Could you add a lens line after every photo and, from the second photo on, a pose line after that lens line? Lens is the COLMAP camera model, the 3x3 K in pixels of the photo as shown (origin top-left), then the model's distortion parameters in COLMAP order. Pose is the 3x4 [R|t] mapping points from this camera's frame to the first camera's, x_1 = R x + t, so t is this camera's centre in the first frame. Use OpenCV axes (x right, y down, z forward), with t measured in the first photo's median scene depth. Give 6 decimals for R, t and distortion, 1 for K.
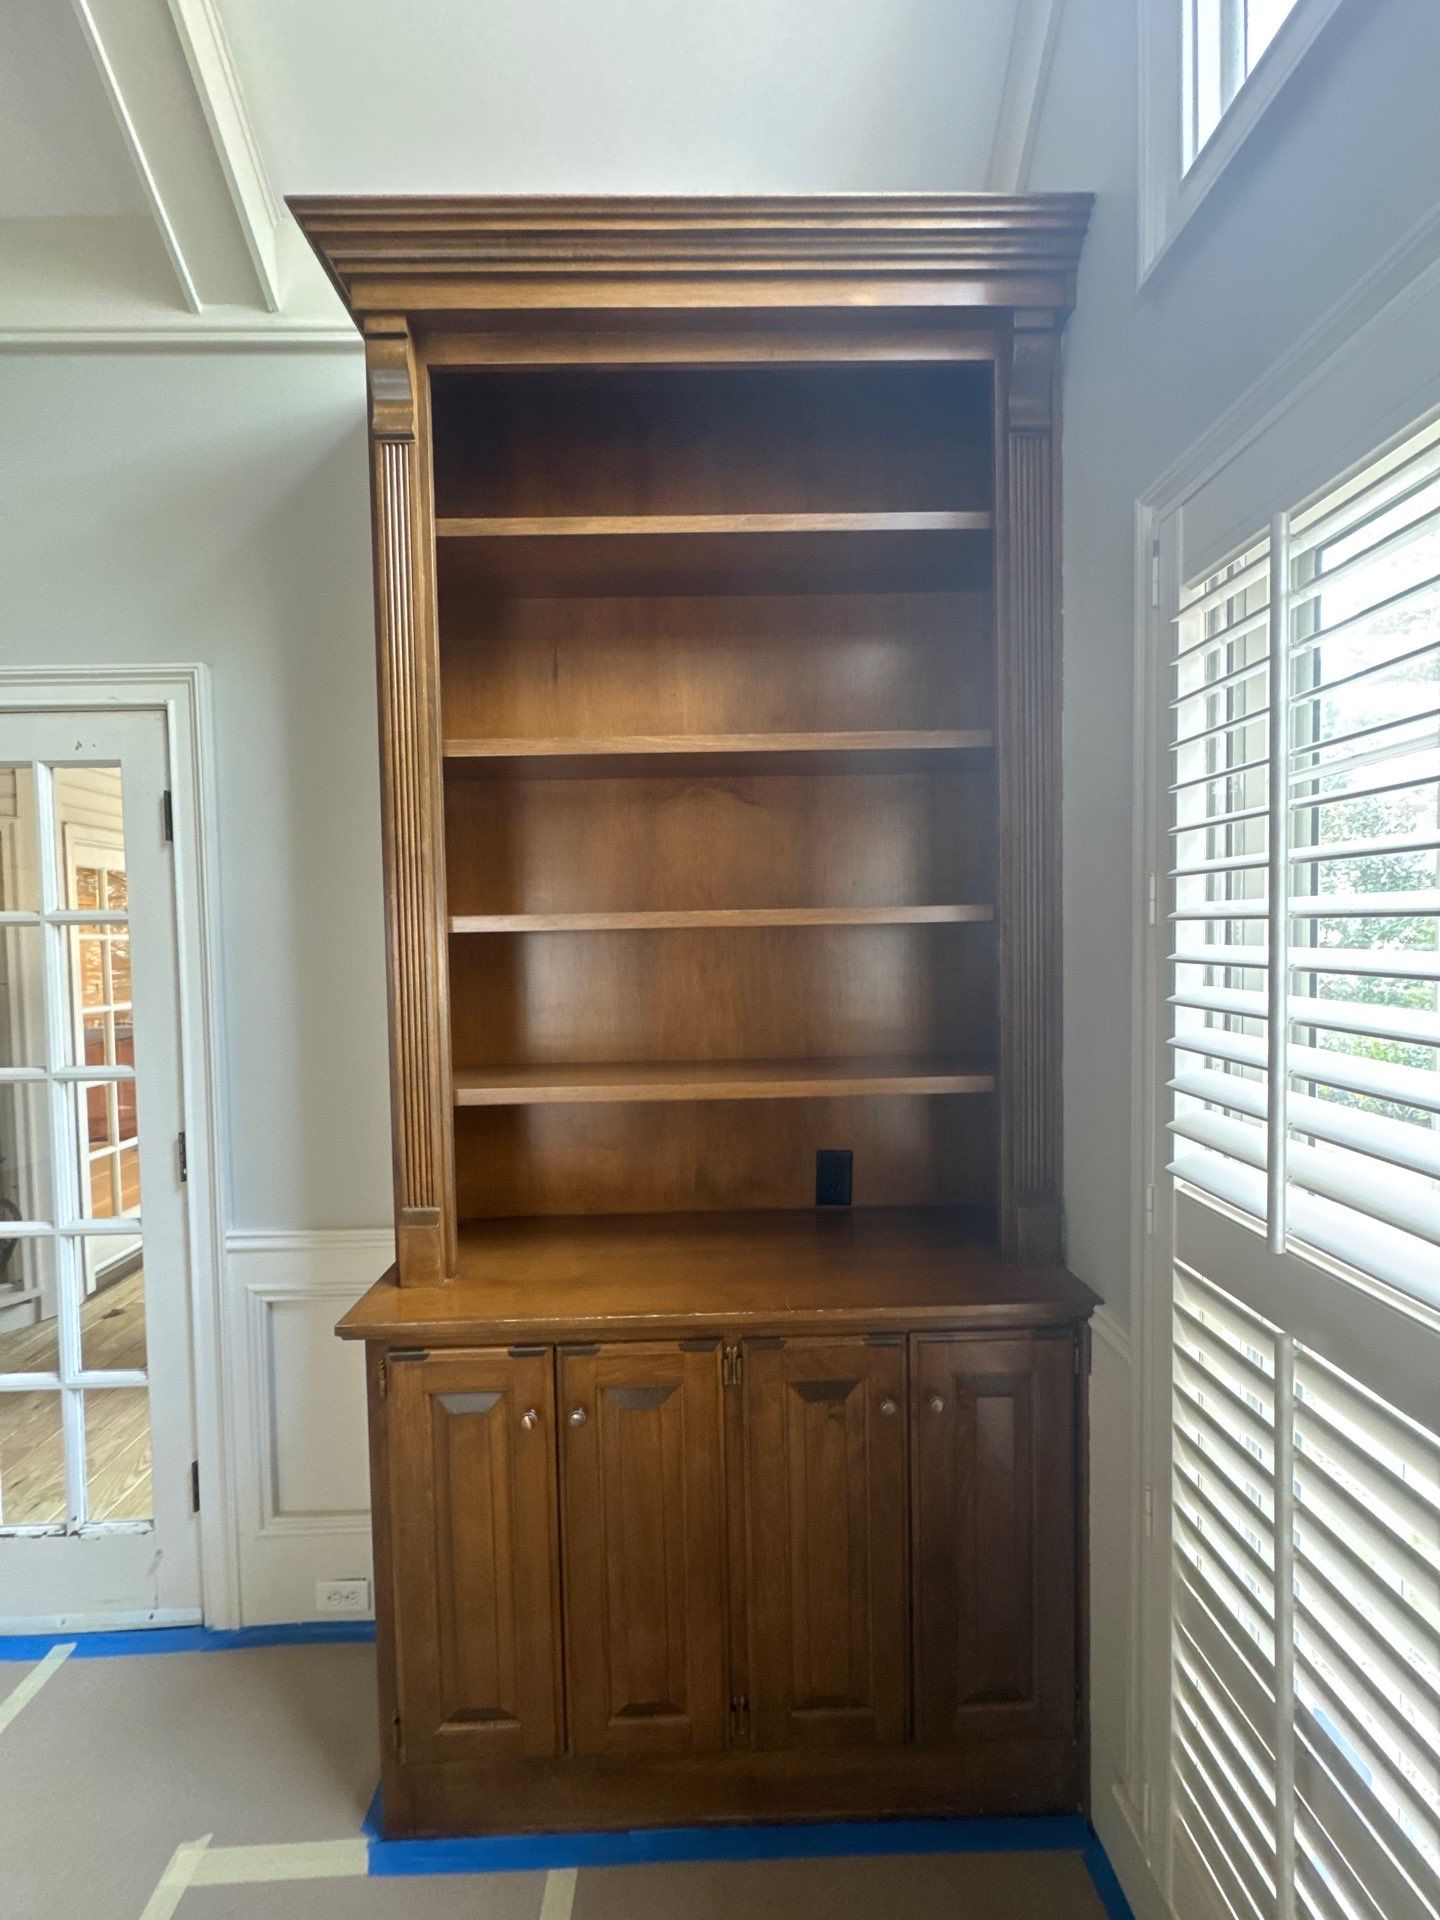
lens RADIAL K [[762.0, 0, 717.8], [0, 762.0, 955.7], [0, 0, 1]] dist [-0.001413, 0.000218]
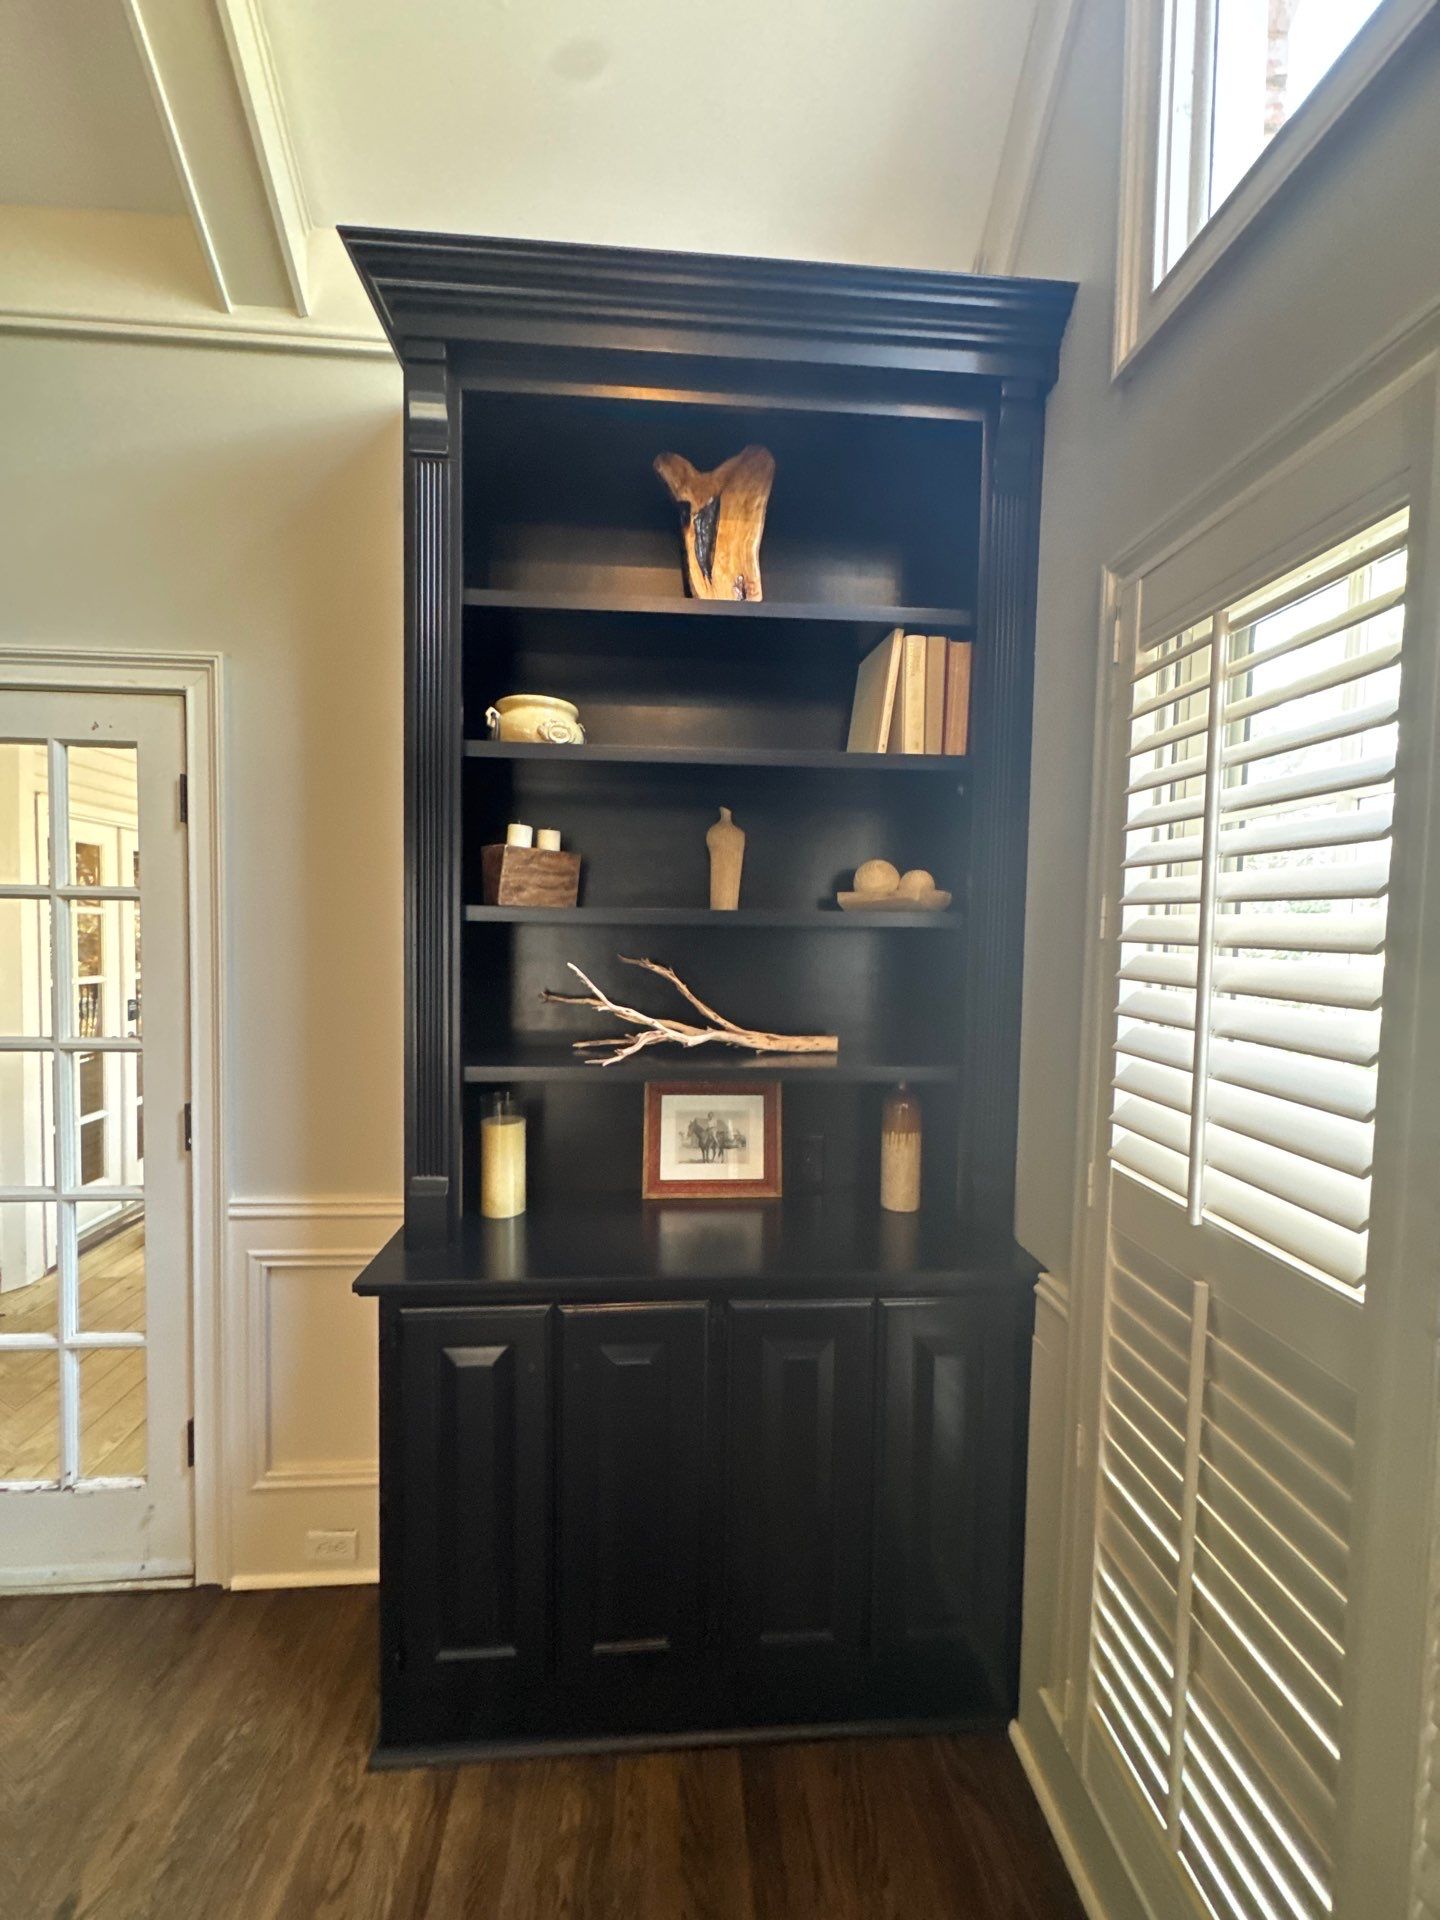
lens RADIAL K [[762.0, 0, 720.3], [0, 762.0, 957.3], [0, 0, 1]] dist [-0.001413, 0.000218]
pose [[0.997970, 0.035281, 0.053017, -0.052161], [-0.035717, 0.999335, 0.007306, -0.001430], [-0.052724, -0.009185, 0.998567, -0.094989]]
